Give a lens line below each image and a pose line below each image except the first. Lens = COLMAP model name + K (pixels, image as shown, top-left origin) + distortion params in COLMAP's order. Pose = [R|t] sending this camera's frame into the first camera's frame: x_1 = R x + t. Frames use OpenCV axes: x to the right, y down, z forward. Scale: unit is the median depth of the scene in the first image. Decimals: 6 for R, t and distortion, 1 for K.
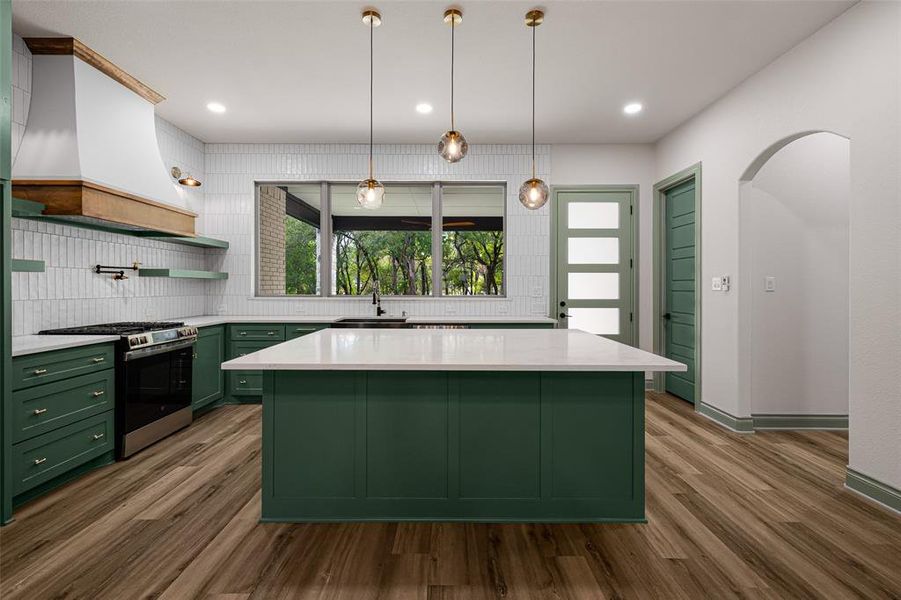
lens RADIAL K [[386.9, 0, 455.8], [0, 386.9, 295.9], [0, 0, 1]] dist [0.003940, -0.000430]
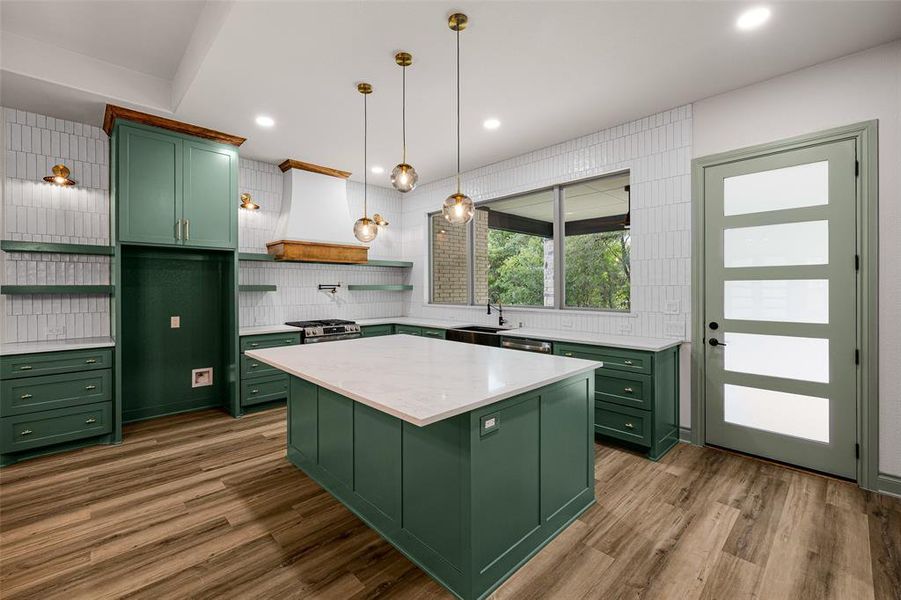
lens RADIAL K [[386.9, 0, 453.8], [0, 386.9, 293.4], [0, 0, 1]] dist [0.003940, -0.000430]
pose [[0.690108, 0.007276, -0.723670, 0.545983], [-0.011578, 0.999932, -0.000988, -0.036981], [0.723614, 0.009060, 0.690146, 0.214979]]
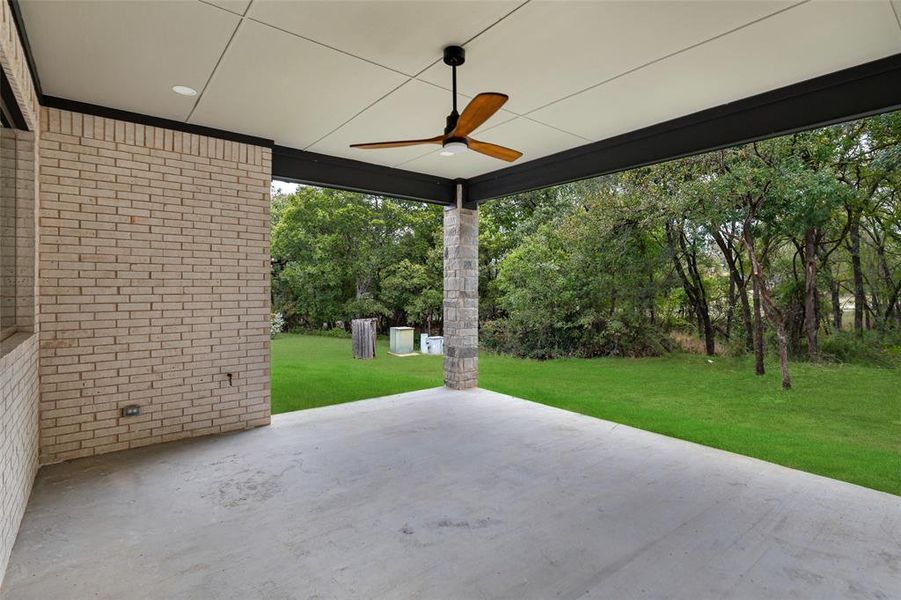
lens RADIAL K [[445.4, 0, 452.4], [0, 445.4, 292.4], [0, 0, 1]] dist [-0.000877, -0.000037]
pose [[0.609249, 0.006299, -0.792954, 0.495181], [-0.018232, 0.999815, -0.006066, -0.068958], [0.792769, 0.018153, 0.609252, 1.325244]]
